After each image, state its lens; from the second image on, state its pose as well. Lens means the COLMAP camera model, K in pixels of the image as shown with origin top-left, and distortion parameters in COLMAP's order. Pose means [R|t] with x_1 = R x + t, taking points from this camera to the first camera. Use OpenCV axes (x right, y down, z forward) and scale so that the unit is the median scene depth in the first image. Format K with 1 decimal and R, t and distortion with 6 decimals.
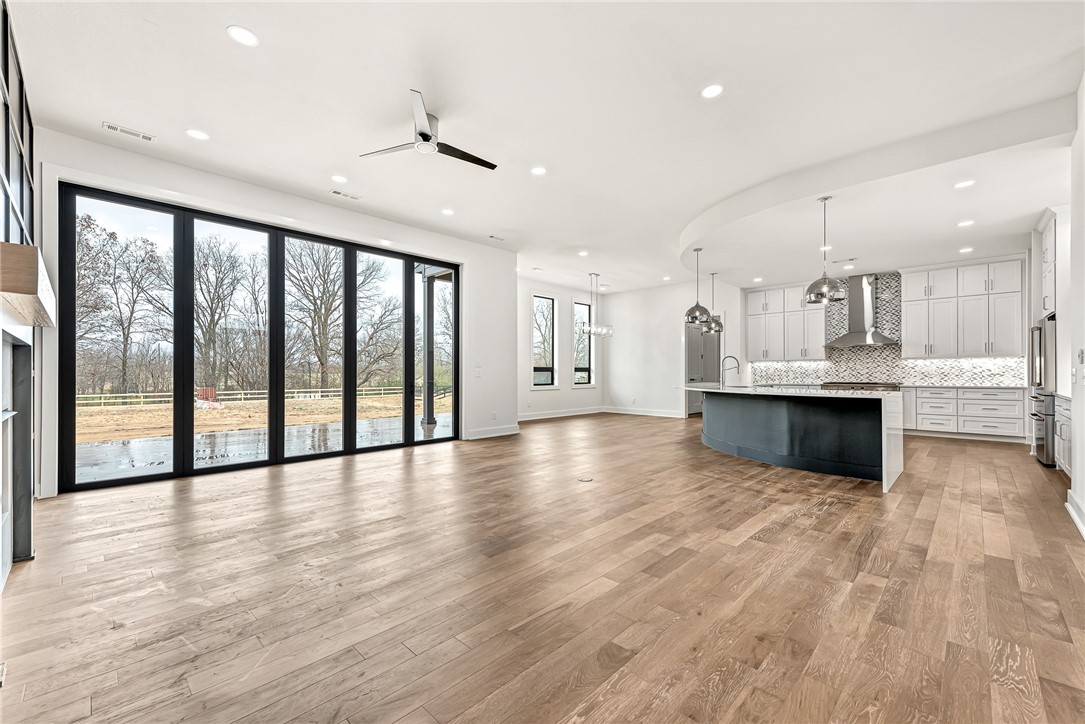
lens RADIAL K [[440.2, 0, 547.9], [0, 440.2, 366.5], [0, 0, 1]] dist [0.015768, -0.005089]
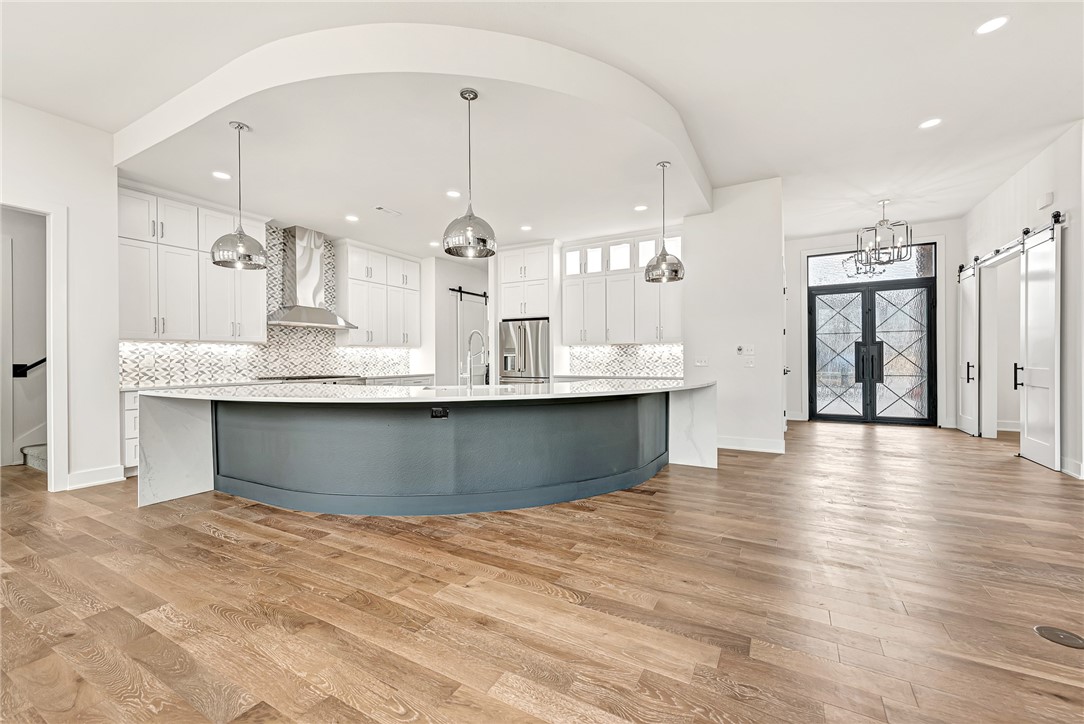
lens RADIAL K [[439.8, 0, 541.6], [0, 439.8, 360.1], [0, 0, 1]] dist [0.015768, -0.005089]
pose [[-0.242692, 0.002356, 0.970101, -0.107751], [-0.006594, 0.999970, -0.004078, 0.010955], [-0.970081, -0.007387, -0.242669, 0.897029]]
